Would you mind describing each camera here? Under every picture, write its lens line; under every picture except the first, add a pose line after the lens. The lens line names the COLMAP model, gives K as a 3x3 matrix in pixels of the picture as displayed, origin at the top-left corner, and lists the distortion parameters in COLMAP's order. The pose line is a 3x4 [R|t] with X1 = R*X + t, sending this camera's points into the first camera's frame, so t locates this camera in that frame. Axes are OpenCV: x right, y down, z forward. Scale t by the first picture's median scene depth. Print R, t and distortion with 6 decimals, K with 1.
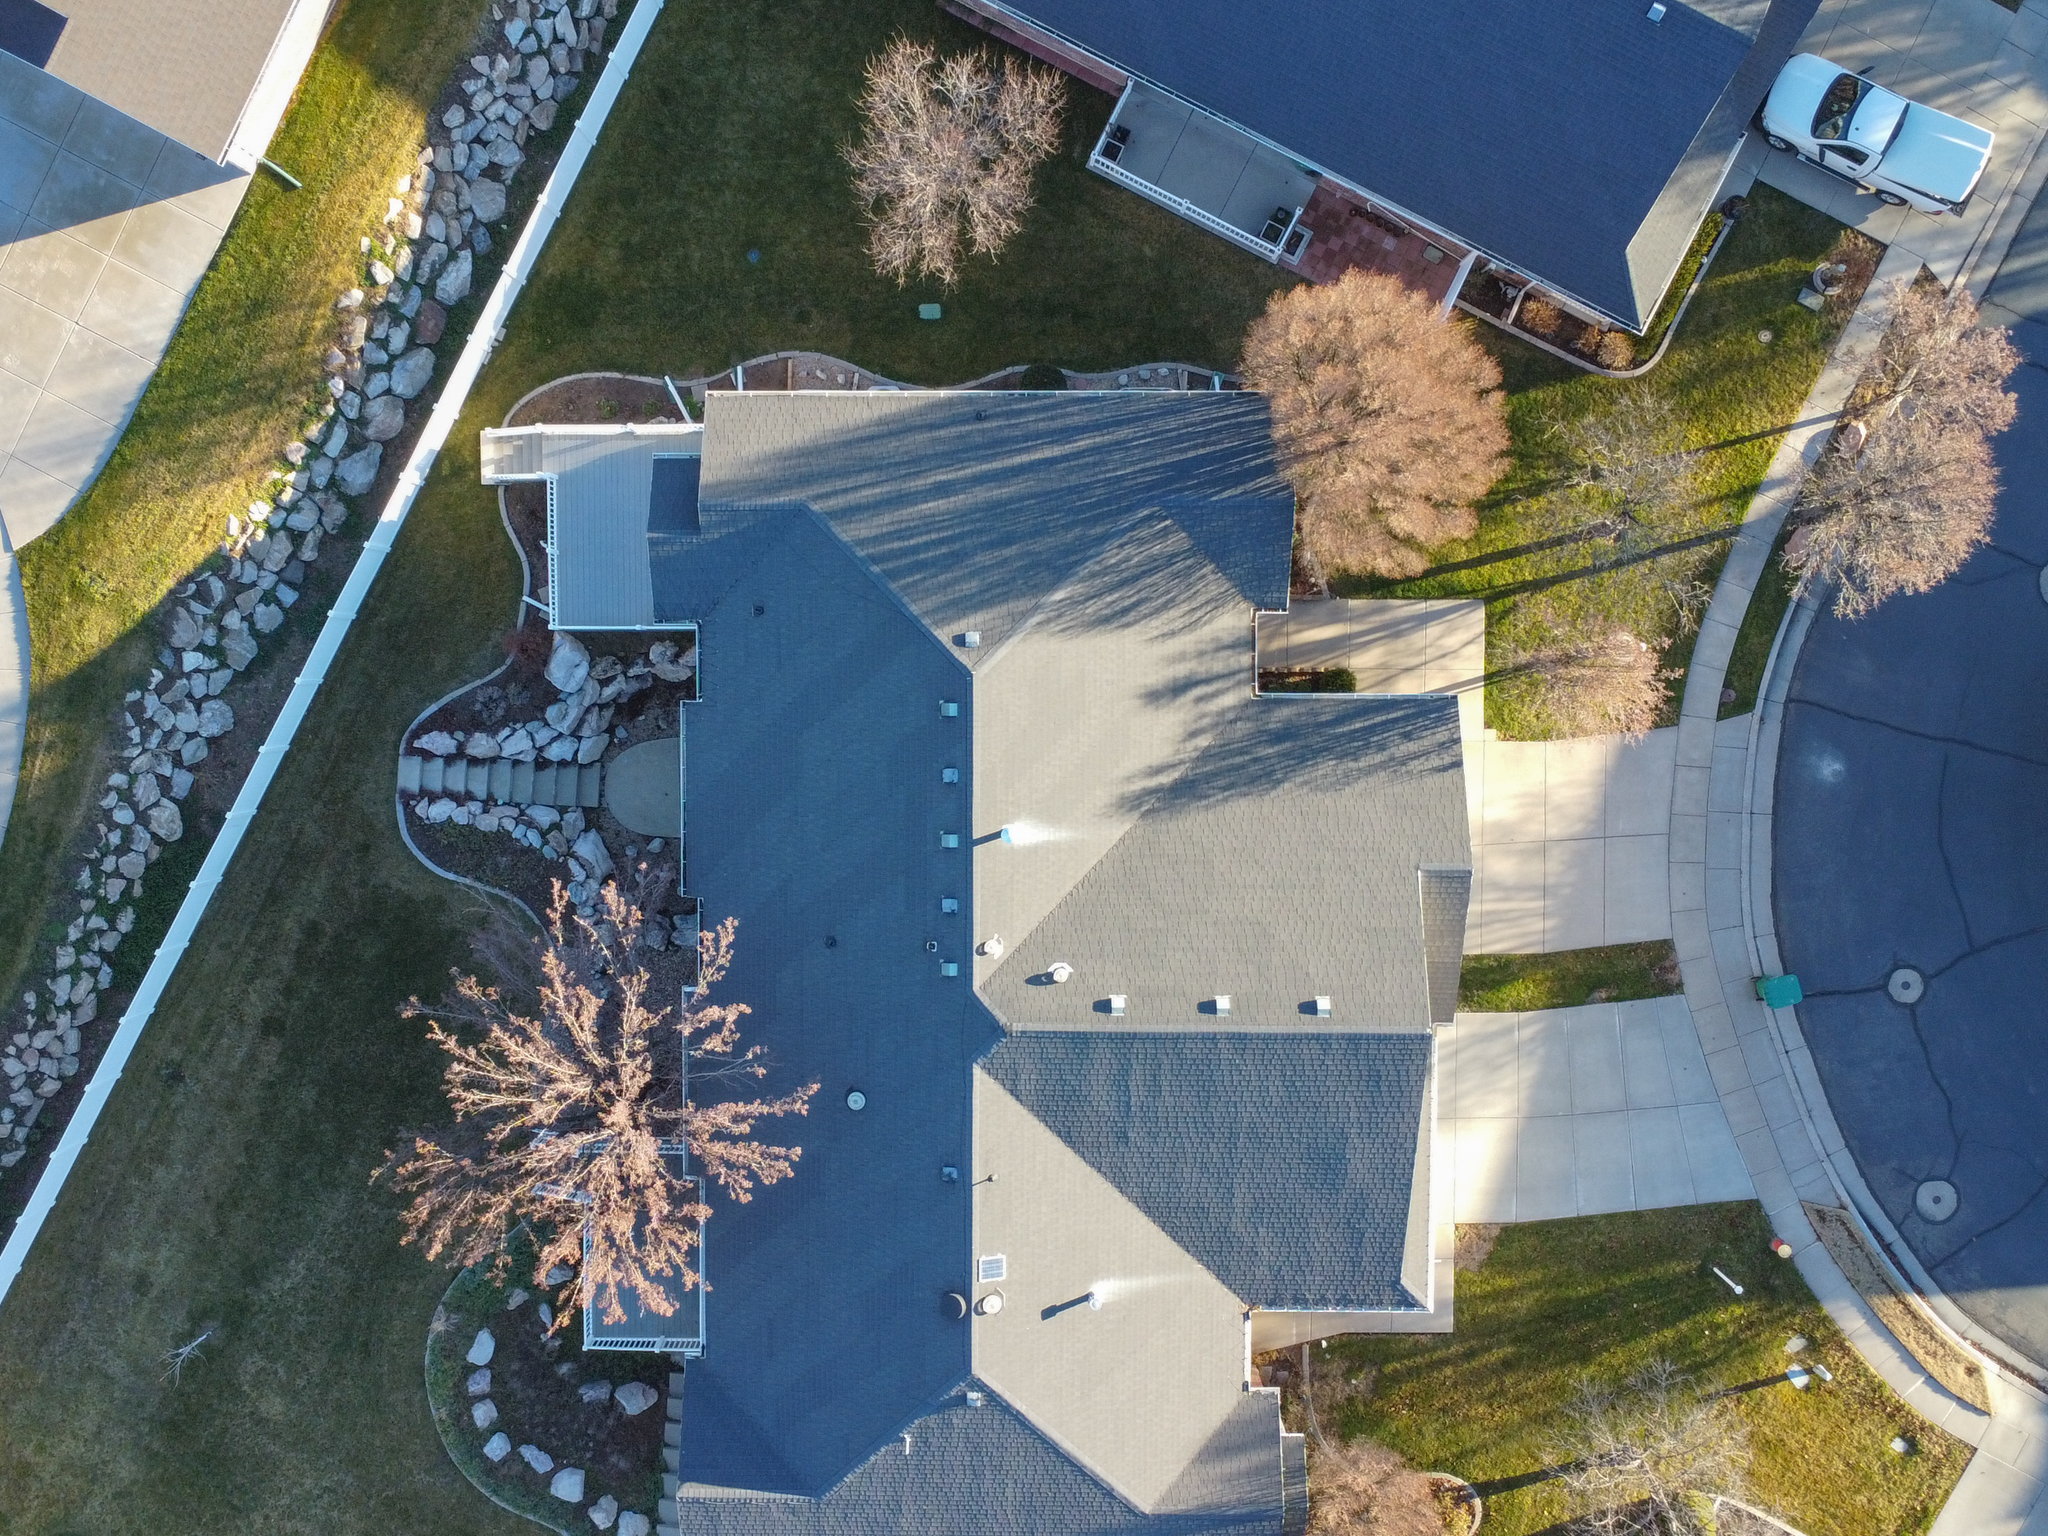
lens RADIAL K [[2134.1, 0, 948.3], [0, 2134.1, 773.0], [0, 0, 1]] dist [0.010285, -0.008431]
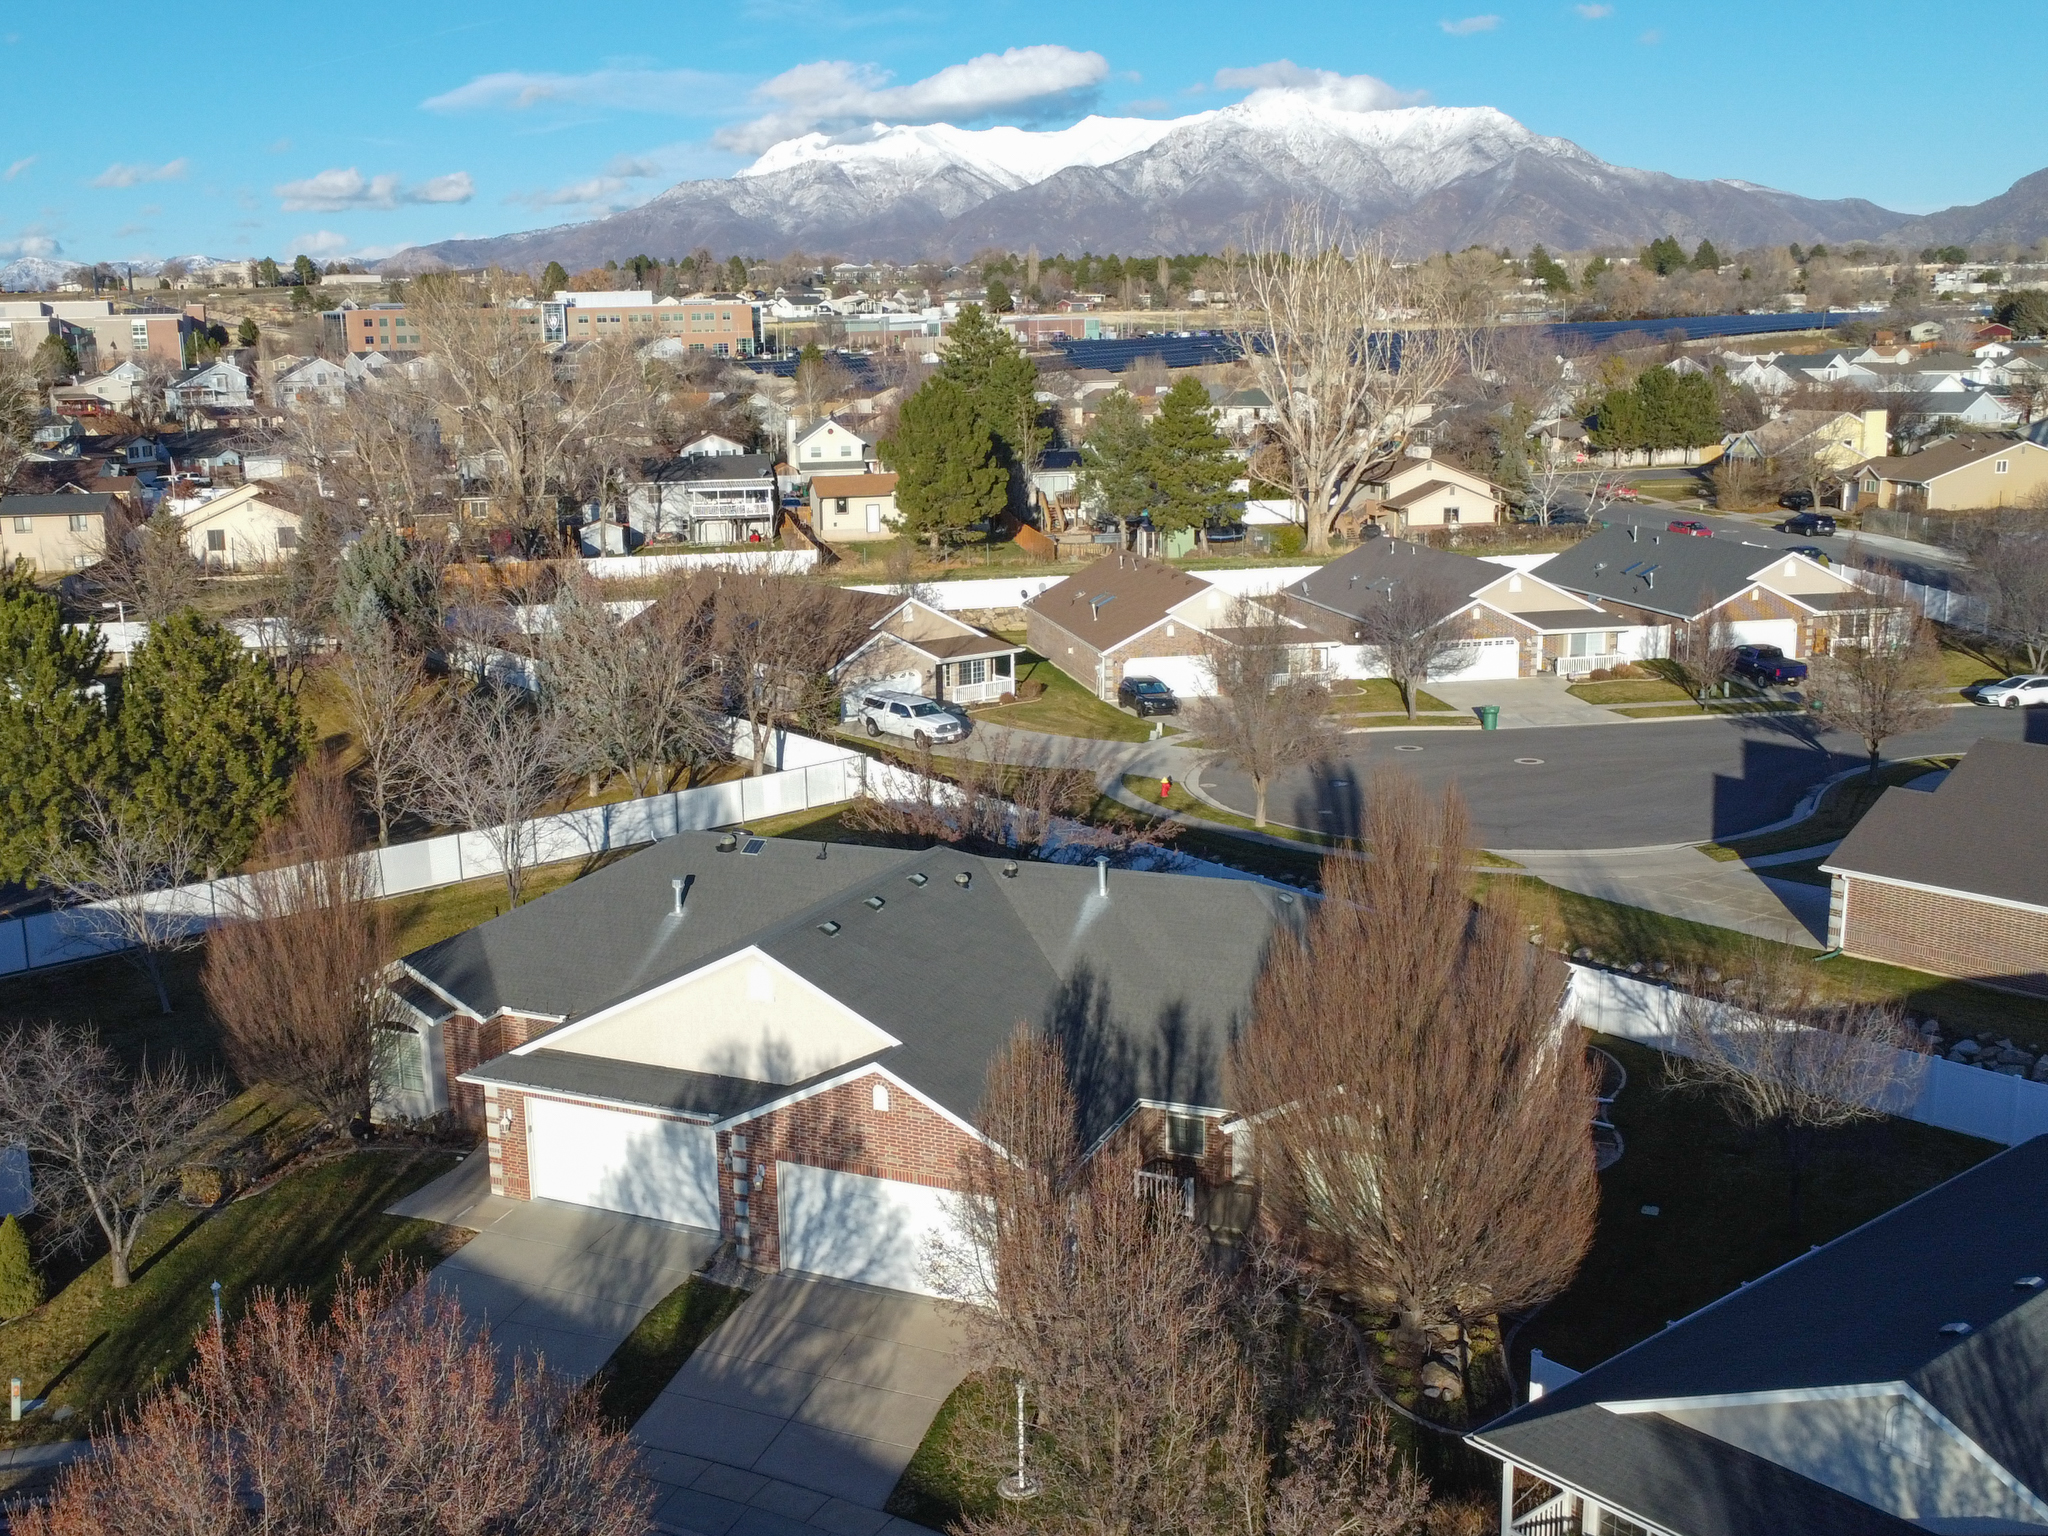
lens RADIAL K [[2052.8, 0, 887.5], [0, 2052.8, 772.3], [0, 0, 1]] dist [0.008664, 0.002176]
pose [[-0.438235, 0.216894, -0.872300, 0.874003], [-0.898794, -0.117581, 0.422309, -0.277341], [-0.010970, 0.969088, 0.246471, 0.618223]]
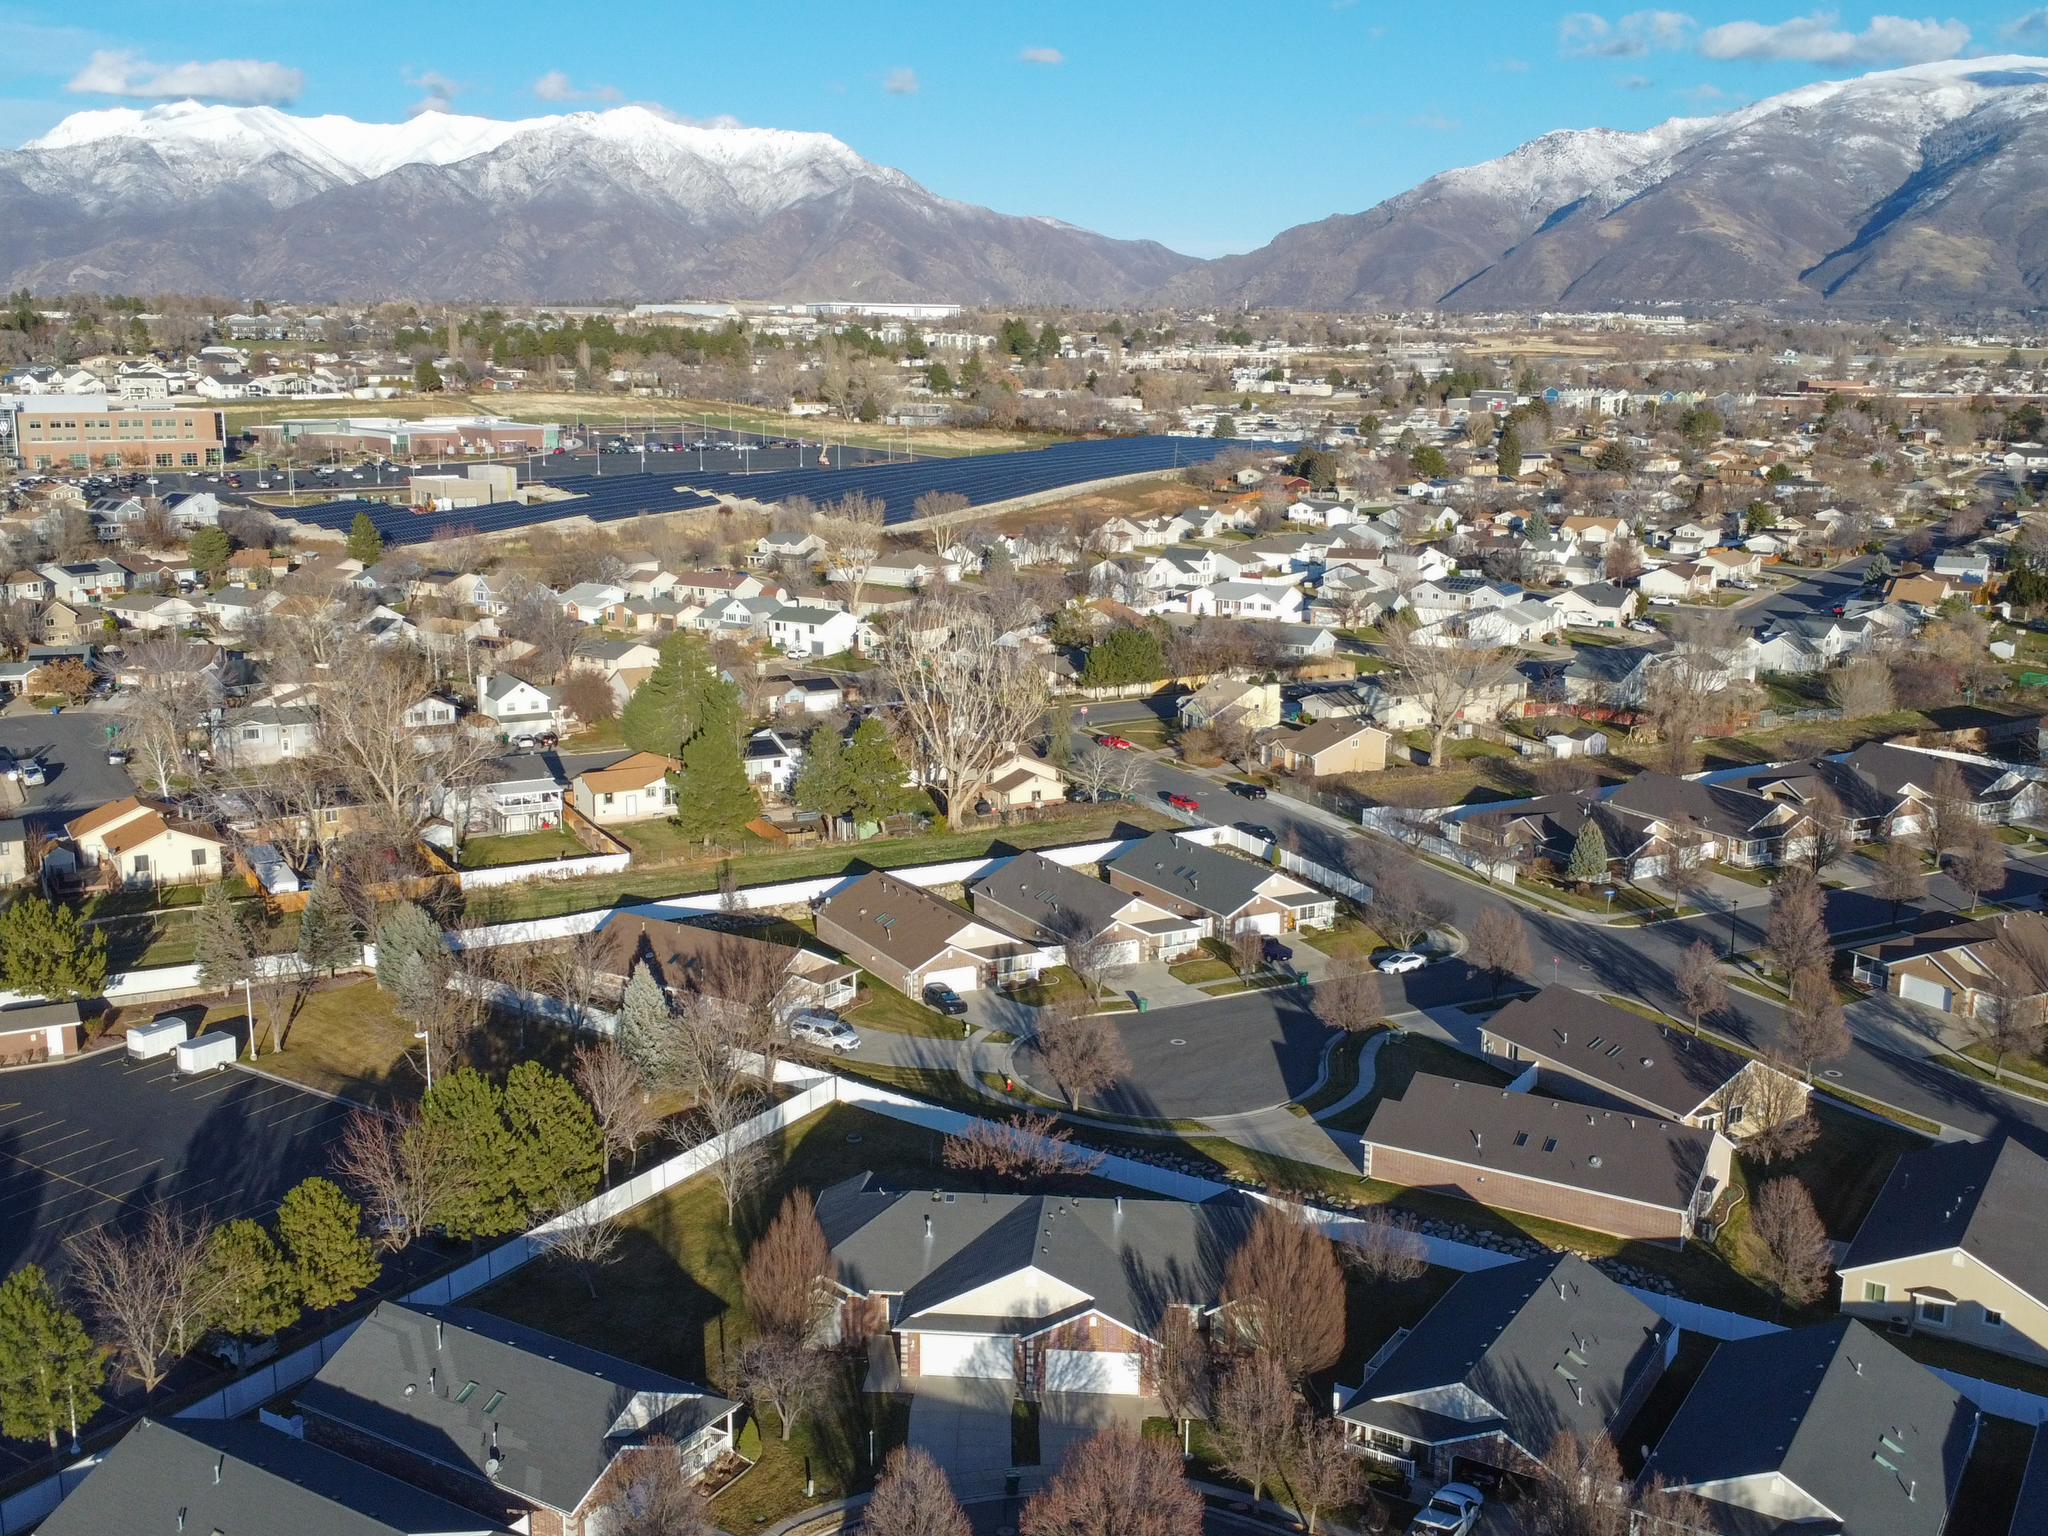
lens RADIAL K [[2055.4, 0, 1027.7], [0, 2055.4, 768.8], [0, 0, 1]] dist [0.003292, 0.011947]
pose [[-0.082011, 0.225695, -0.970740, 2.100907], [-0.994893, -0.076046, 0.066371, 0.011162], [-0.058841, 0.971225, 0.230779, -0.079041]]
